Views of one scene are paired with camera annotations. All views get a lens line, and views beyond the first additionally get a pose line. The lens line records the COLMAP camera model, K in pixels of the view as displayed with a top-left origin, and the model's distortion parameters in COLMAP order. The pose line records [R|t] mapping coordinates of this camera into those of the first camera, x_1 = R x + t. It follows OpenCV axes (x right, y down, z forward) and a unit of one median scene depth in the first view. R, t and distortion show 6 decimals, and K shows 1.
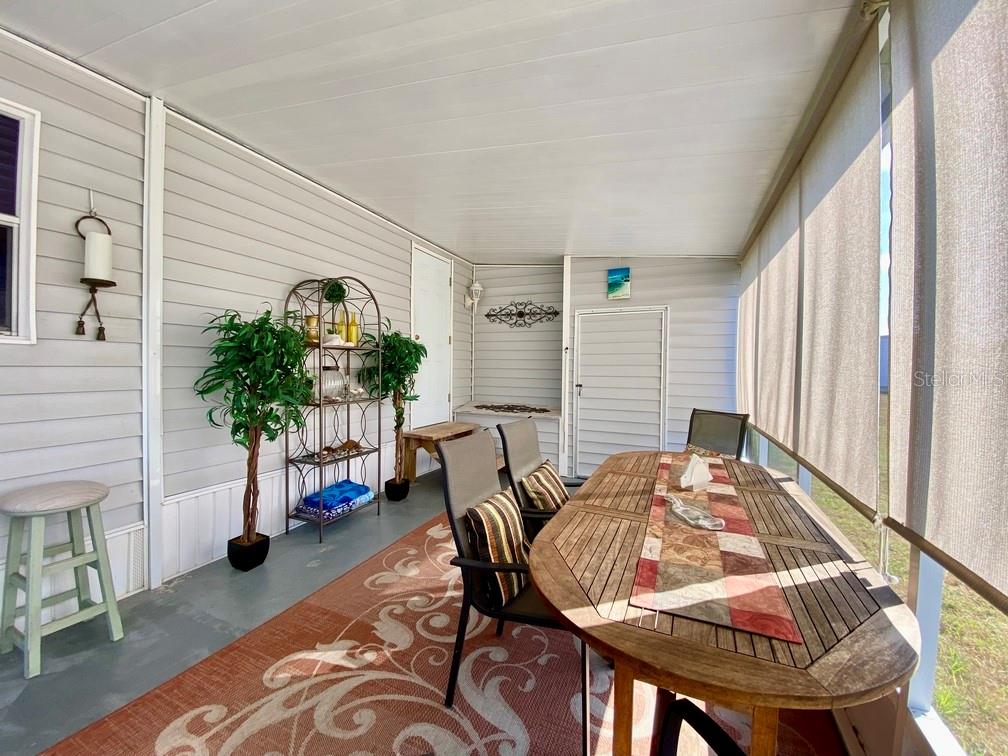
lens RADIAL K [[404.9, 0, 503.3], [0, 404.9, 375.0], [0, 0, 1]] dist [0.034041, -0.024352]
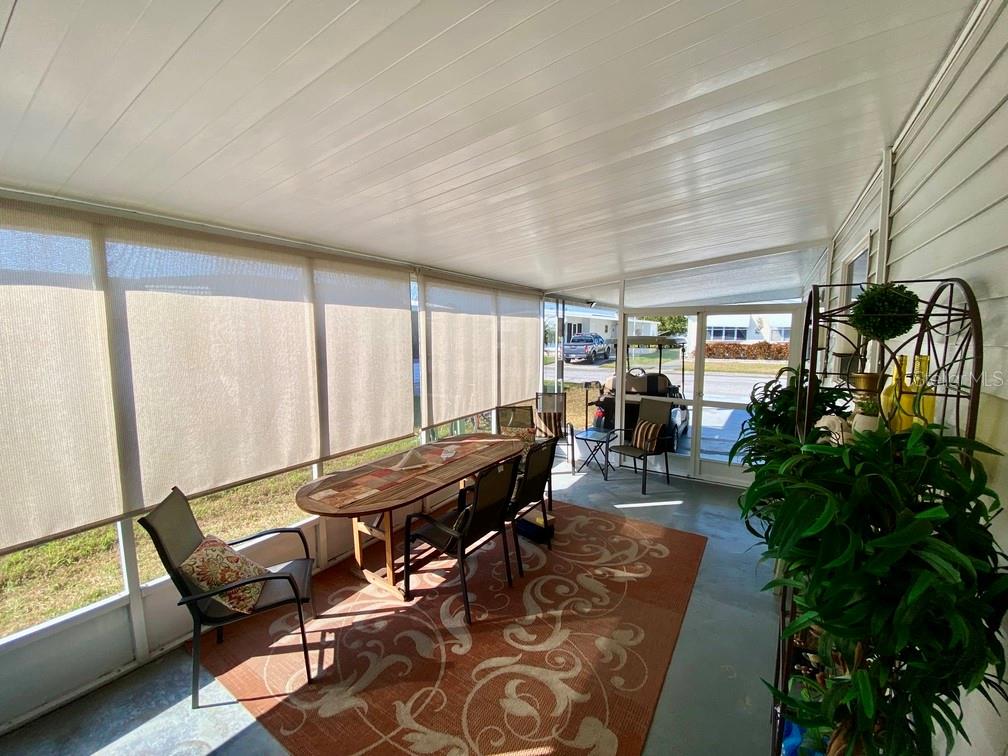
lens RADIAL K [[410.9, 0, 509.5], [0, 410.9, 370.4], [0, 0, 1]] dist [0.069431, -0.045466]
pose [[-0.988144, -0.026479, 0.151228, -0.107629], [-0.010160, 0.994134, 0.107679, -0.181700], [-0.153192, 0.104866, -0.982617, 1.455942]]
